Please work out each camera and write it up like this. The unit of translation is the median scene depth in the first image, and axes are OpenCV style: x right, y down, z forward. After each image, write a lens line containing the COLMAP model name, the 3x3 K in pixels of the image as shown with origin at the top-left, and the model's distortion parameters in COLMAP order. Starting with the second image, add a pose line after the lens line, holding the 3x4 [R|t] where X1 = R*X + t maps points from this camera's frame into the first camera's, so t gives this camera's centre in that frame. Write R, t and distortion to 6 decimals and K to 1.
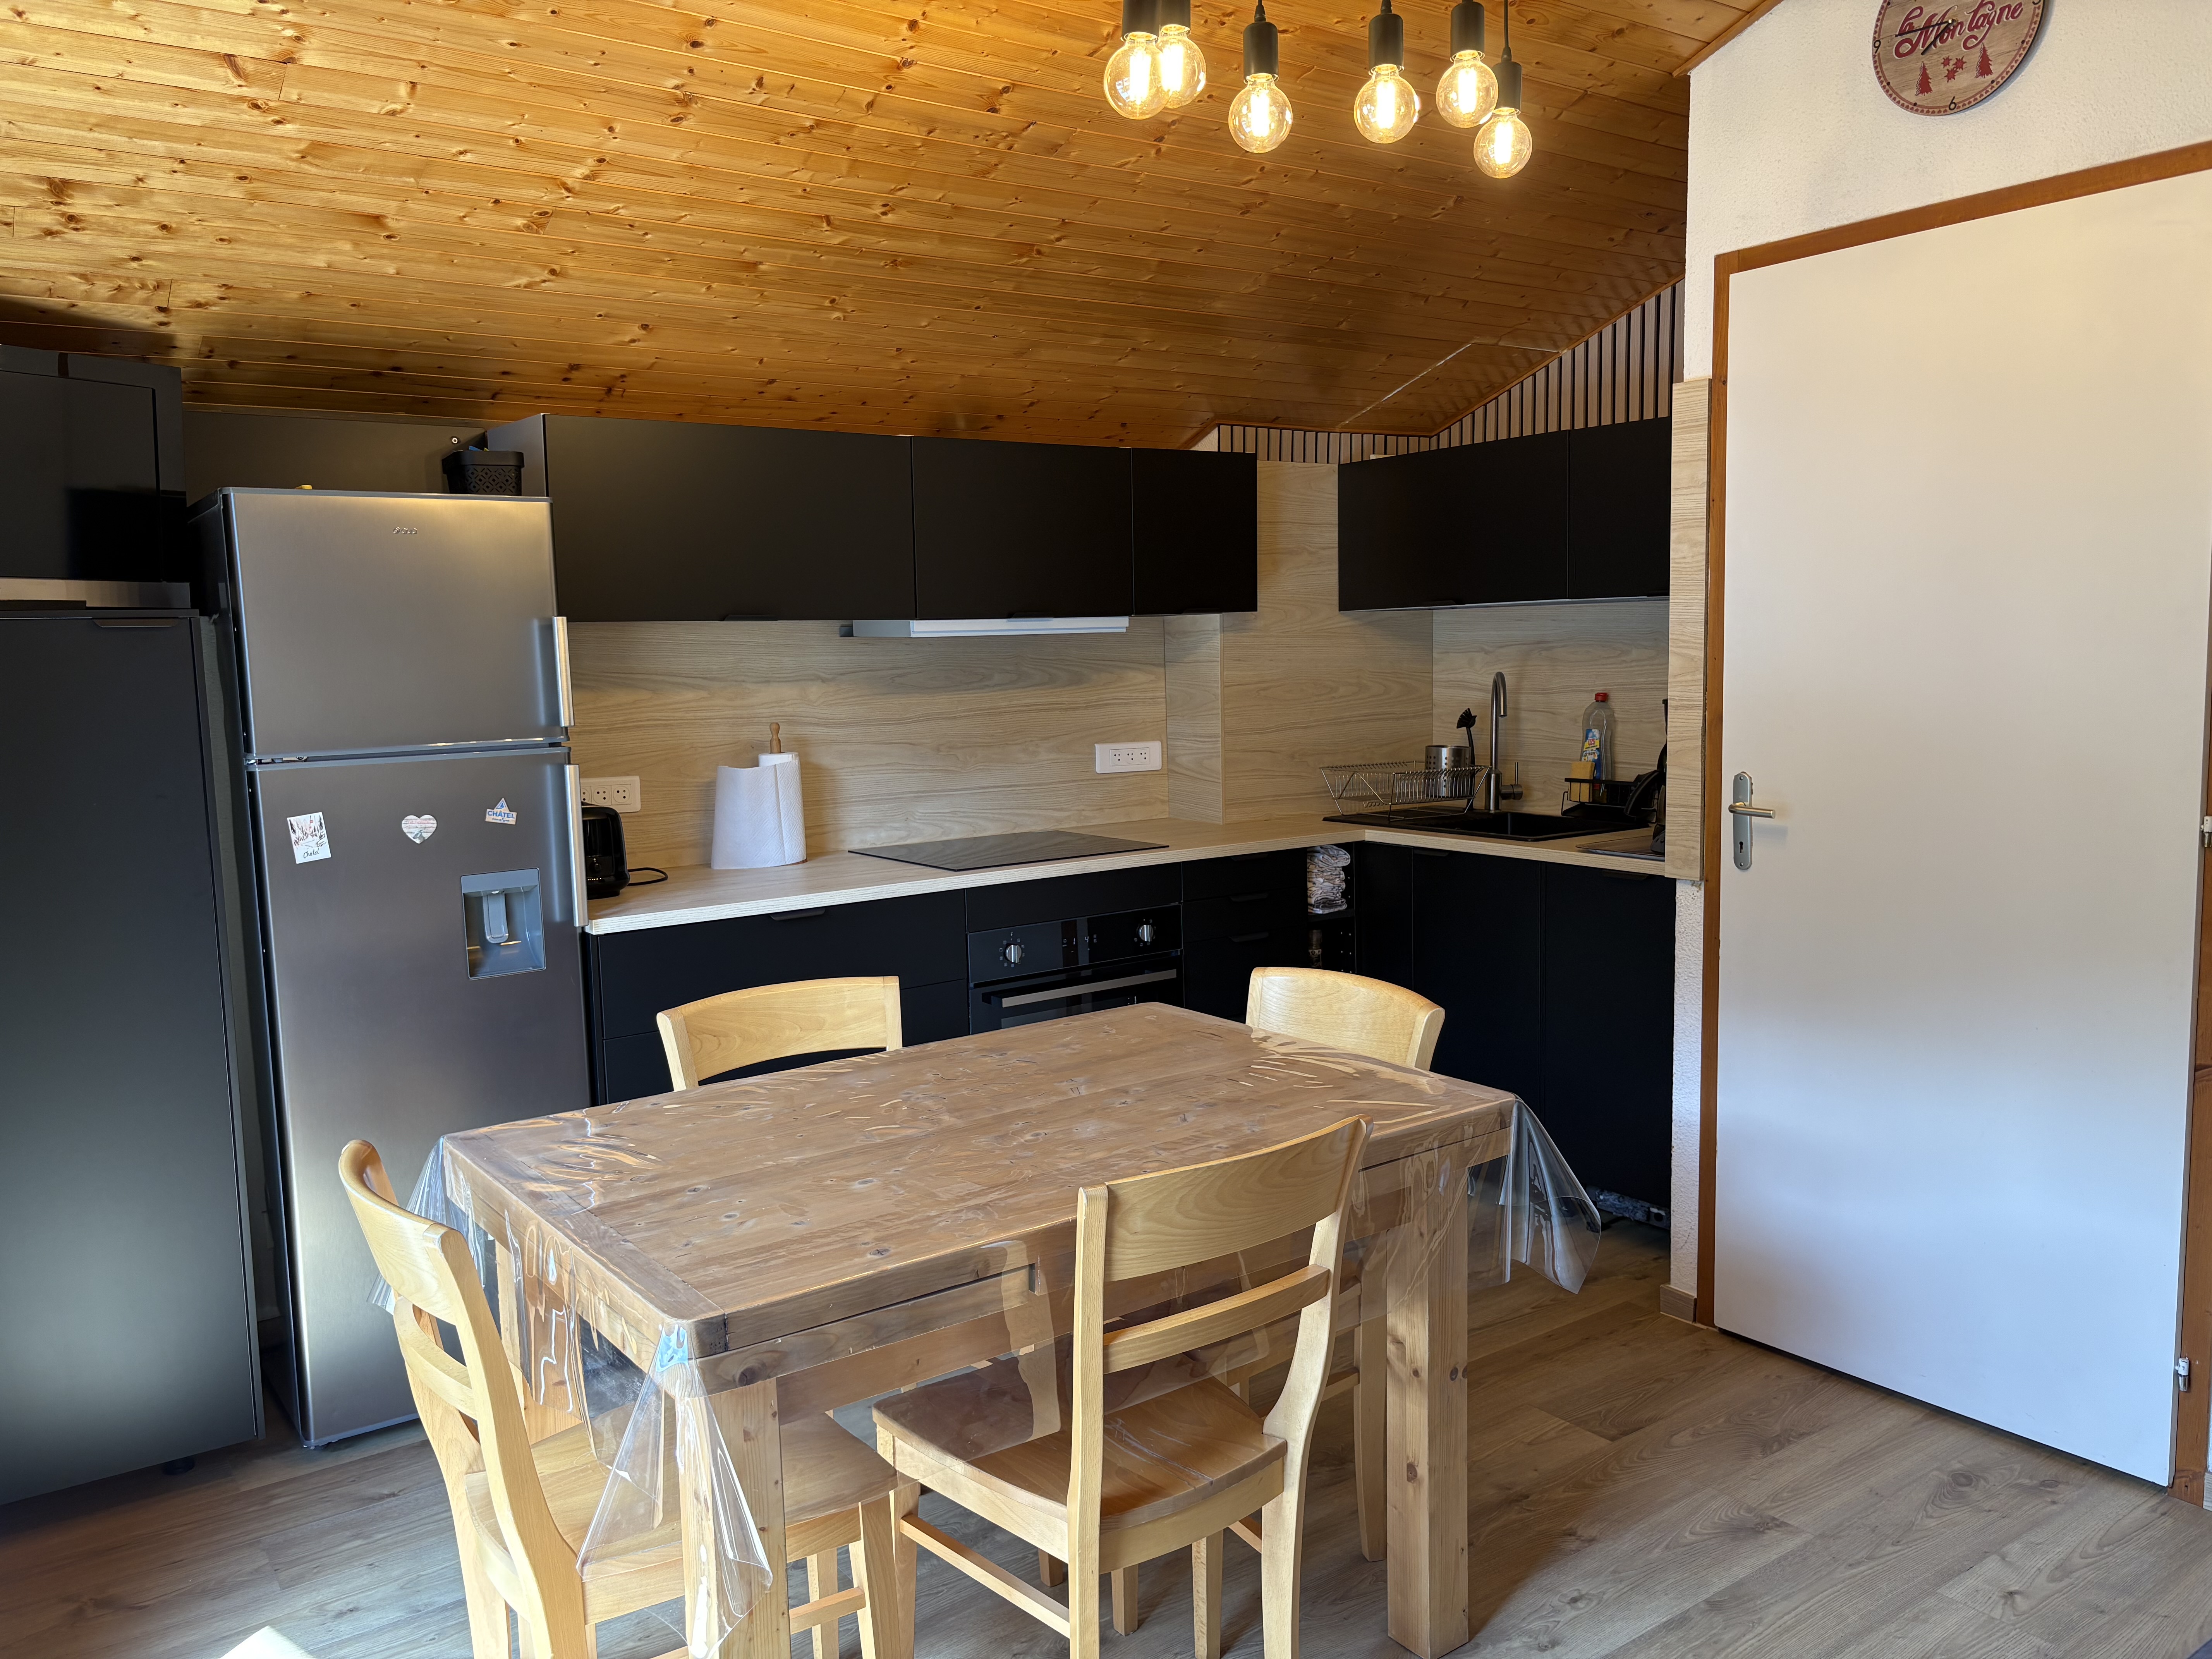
lens RADIAL K [[1672.8, 0, 1111.8], [0, 1672.8, 842.7], [0, 0, 1]] dist [0.041424, -0.031300]
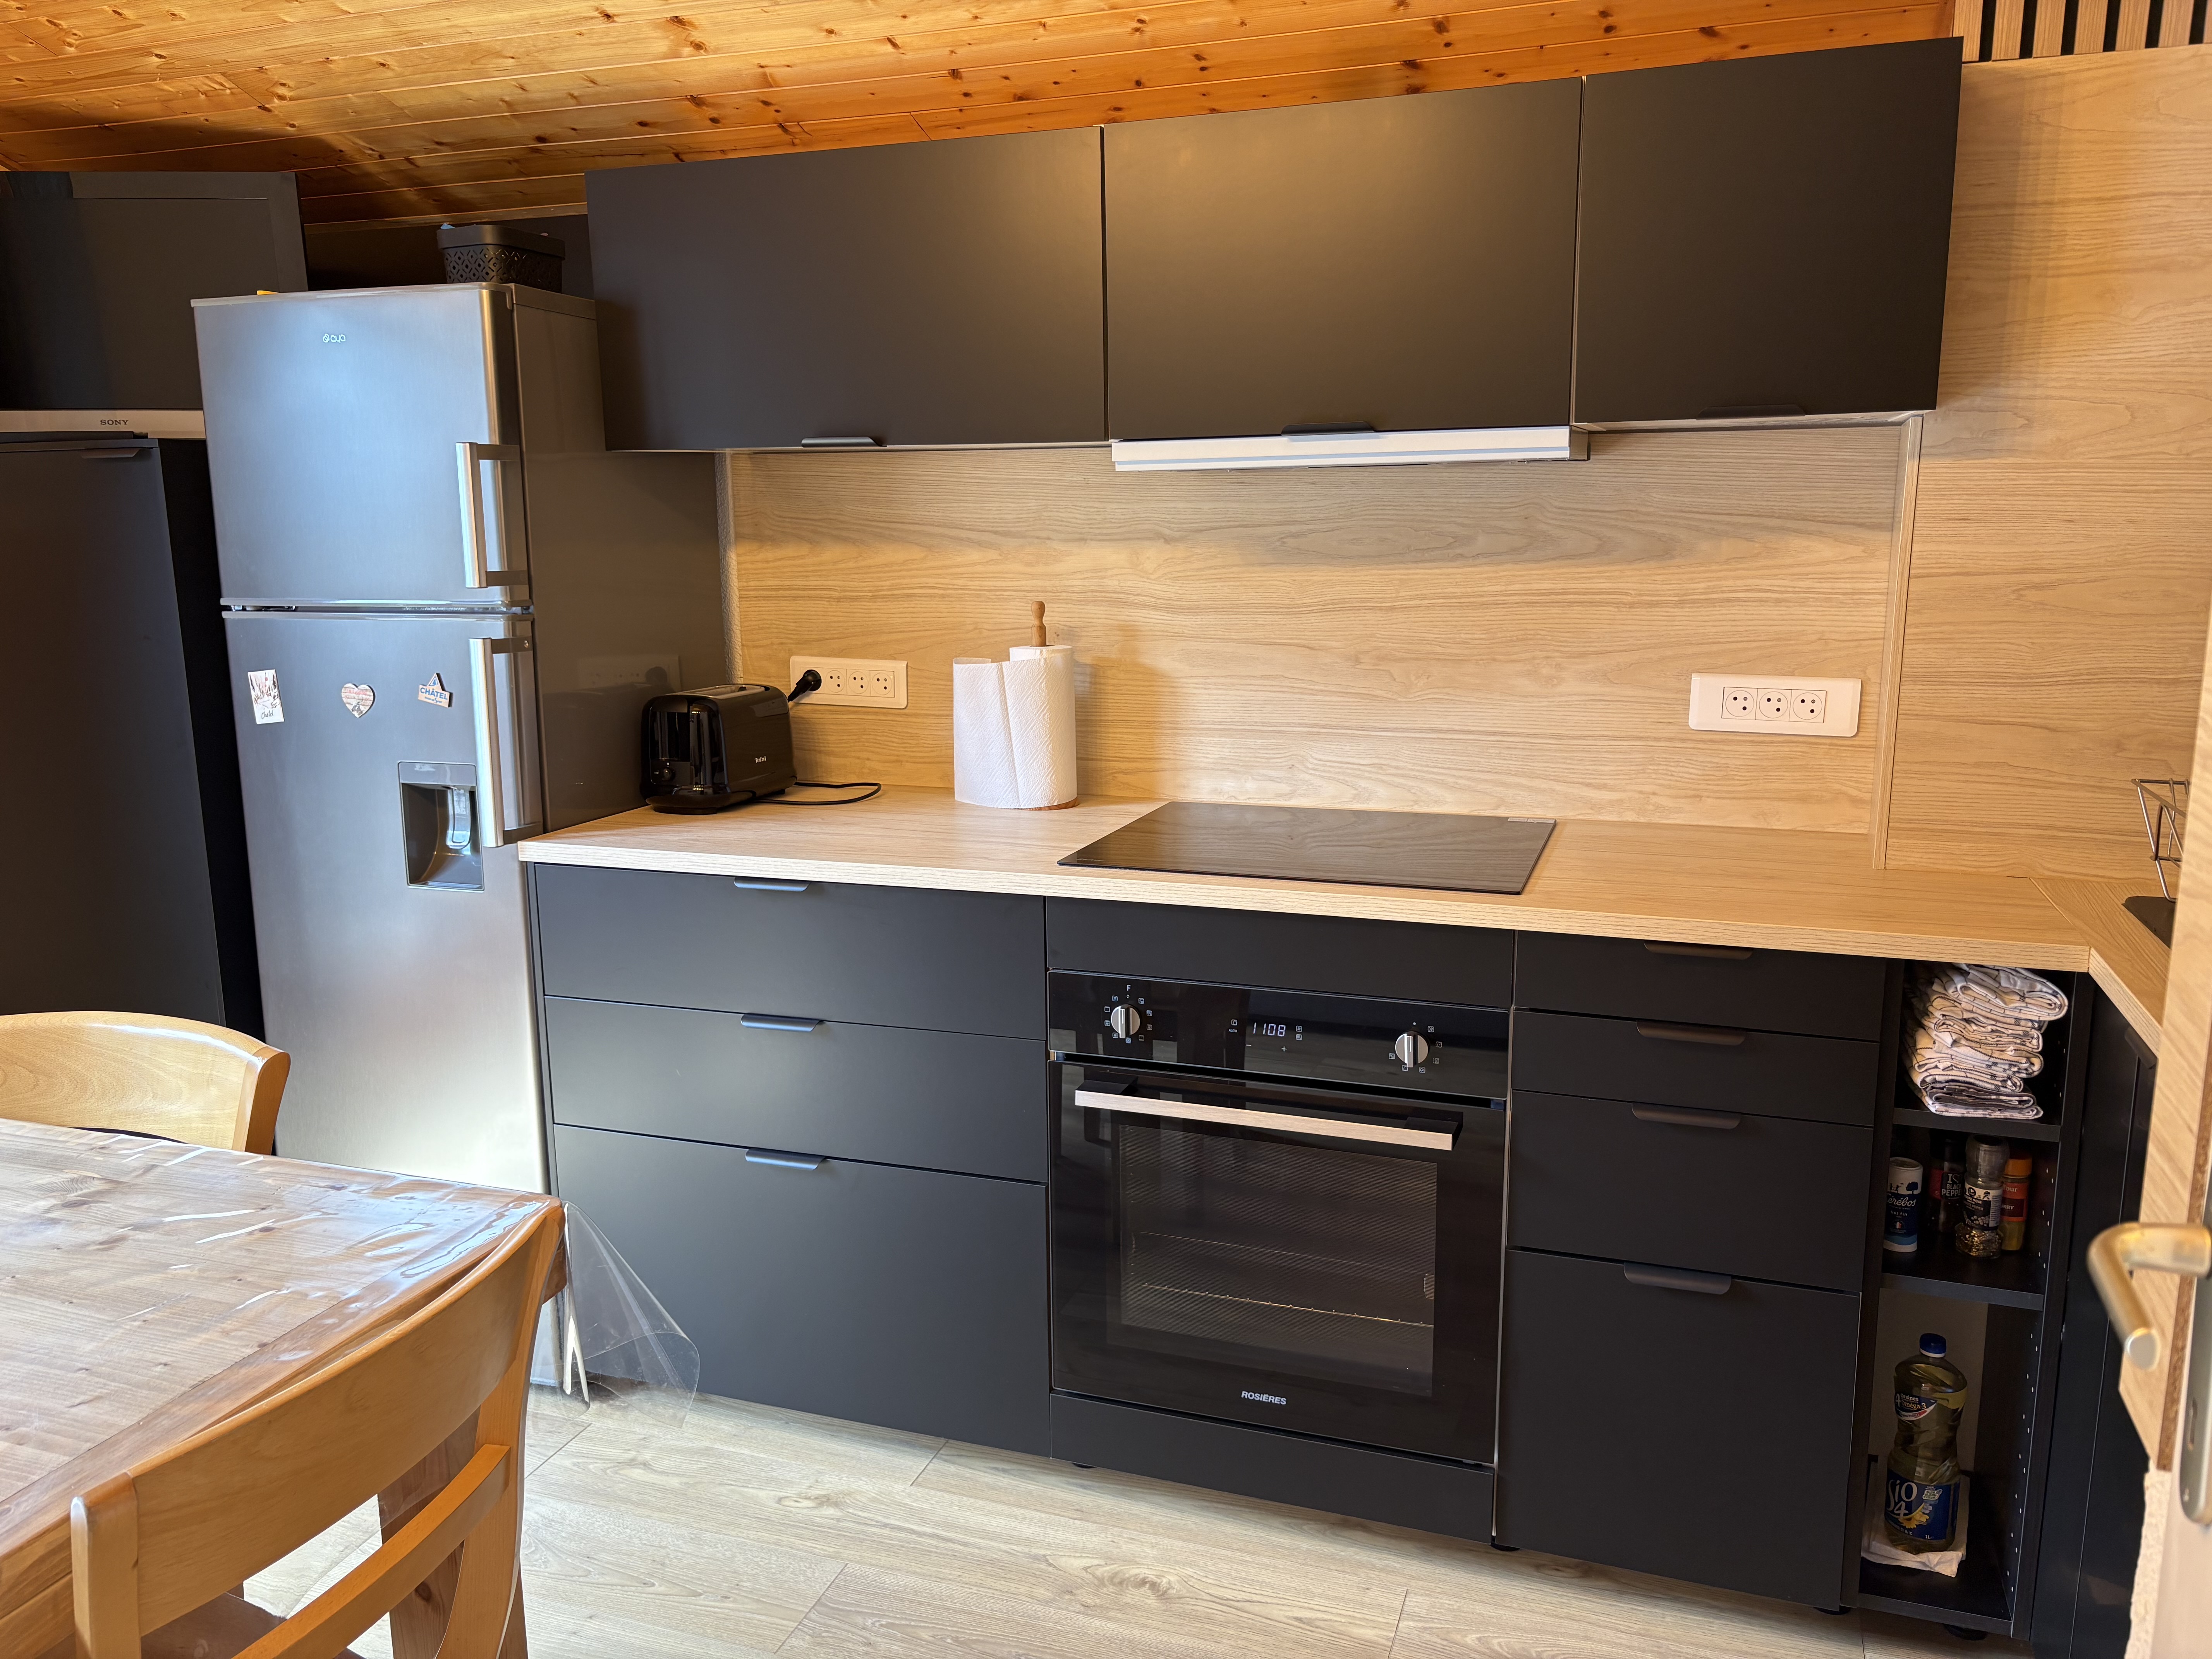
lens RADIAL K [[1672.8, 0, 1100.2], [0, 1672.8, 816.4], [0, 0, 1]] dist [0.041424, -0.031300]
pose [[0.562186, 0.159925, -0.811401, 0.358496], [-0.101745, 0.987046, 0.124050, -0.068021], [0.820729, 0.012817, 0.571174, 0.599399]]
